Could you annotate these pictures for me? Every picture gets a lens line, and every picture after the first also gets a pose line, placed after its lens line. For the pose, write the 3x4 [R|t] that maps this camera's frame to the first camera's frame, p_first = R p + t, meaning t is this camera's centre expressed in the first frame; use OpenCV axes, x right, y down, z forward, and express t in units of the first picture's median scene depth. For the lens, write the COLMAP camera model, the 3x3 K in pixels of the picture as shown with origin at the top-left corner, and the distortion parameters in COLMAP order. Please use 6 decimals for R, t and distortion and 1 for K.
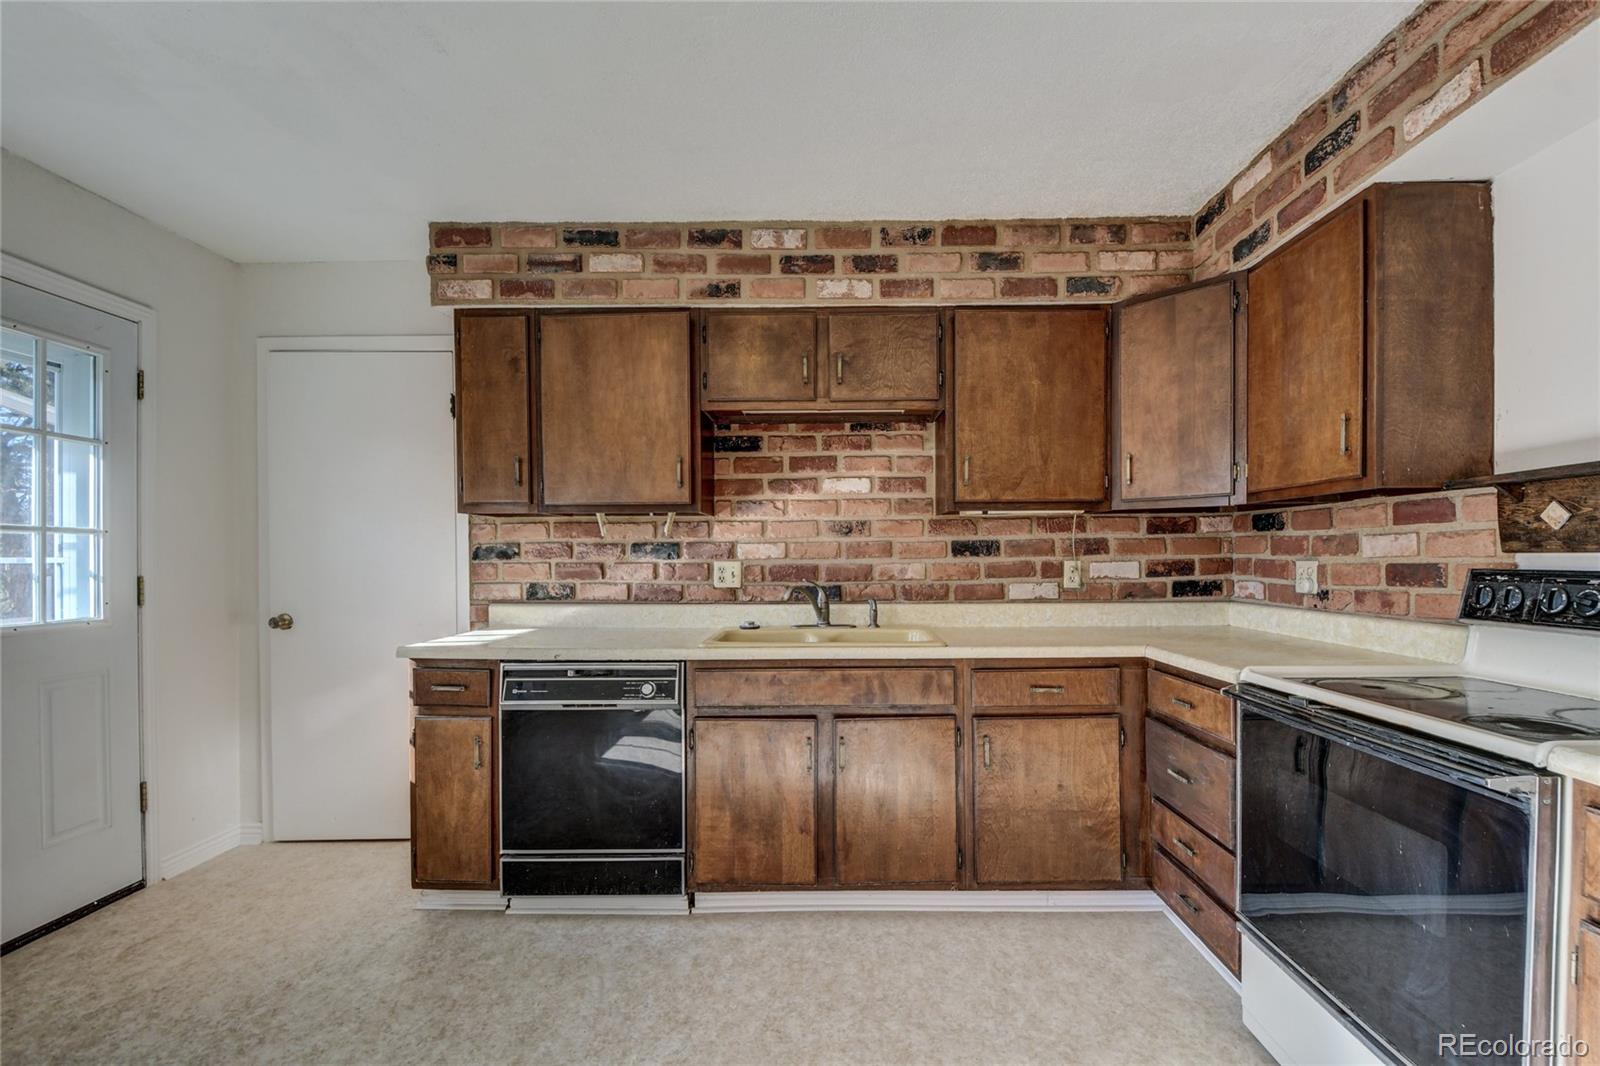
lens RADIAL K [[702.7, 0, 809.3], [0, 702.7, 564.6], [0, 0, 1]] dist [0.013372, -0.013683]
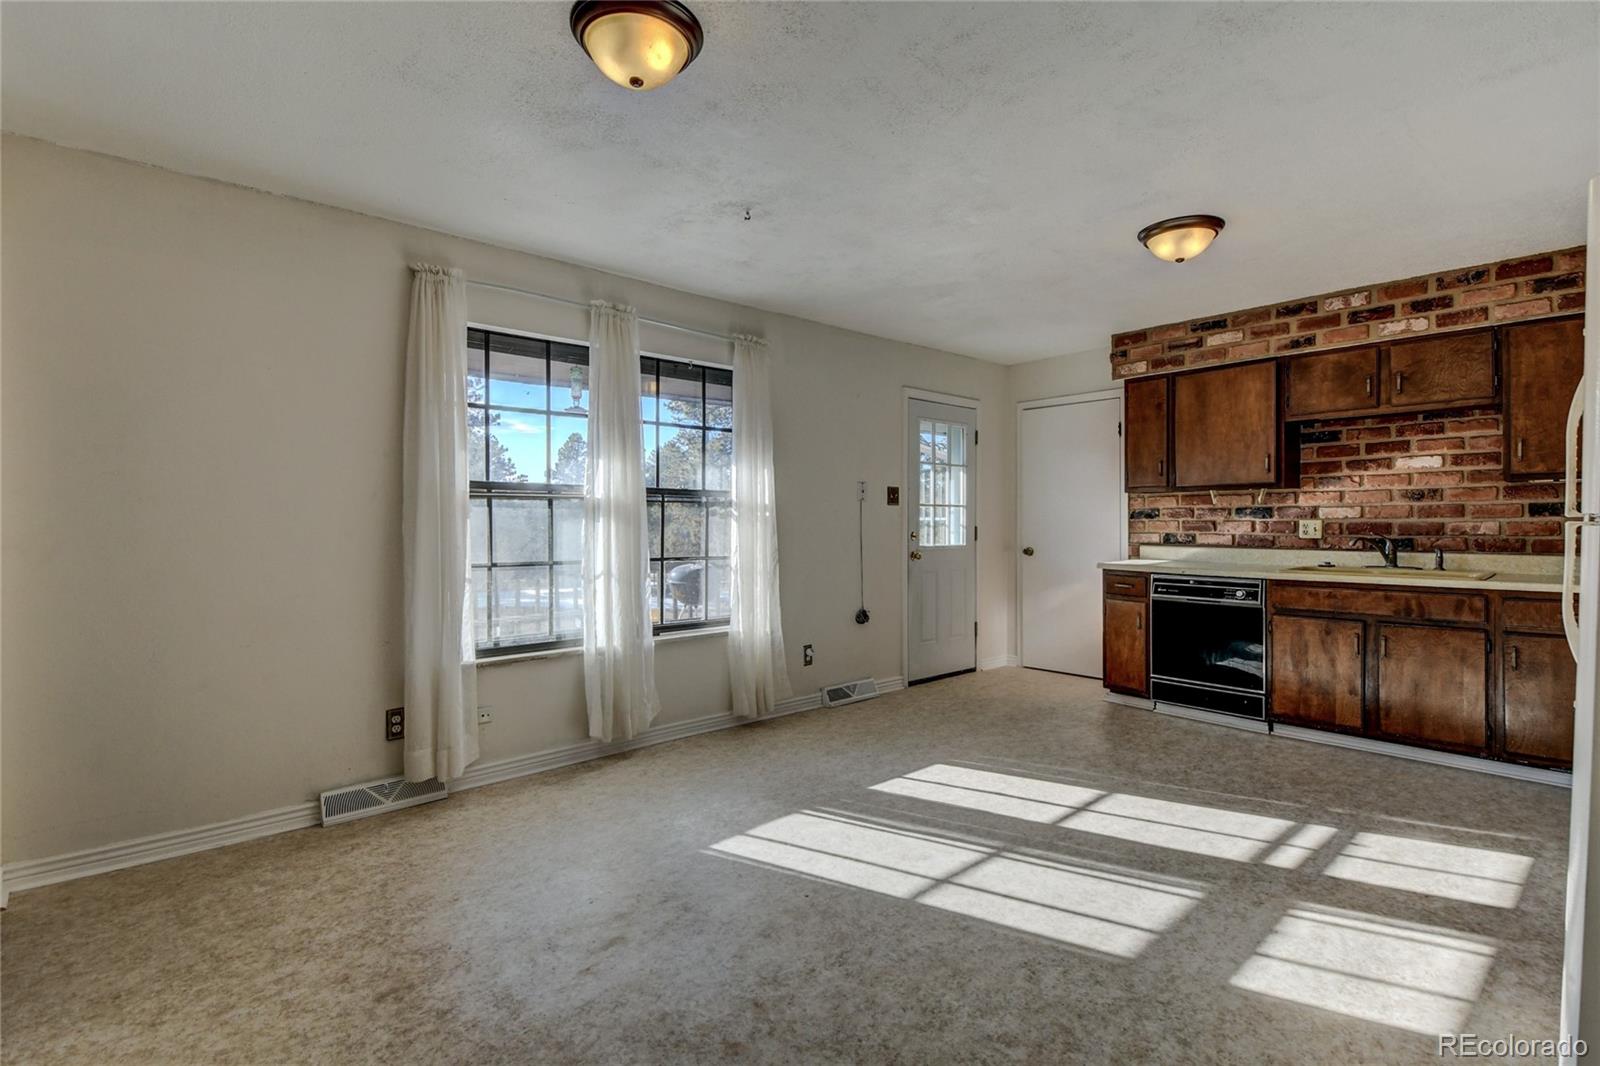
lens RADIAL K [[702.7, 0, 808.3], [0, 702.7, 528.0], [0, 0, 1]] dist [0.013372, -0.013683]
pose [[0.676210, 0.009189, -0.736652, 0.287219], [-0.006498, 0.999958, 0.006508, 0.010622], [0.736680, 0.000386, 0.676241, -0.835465]]
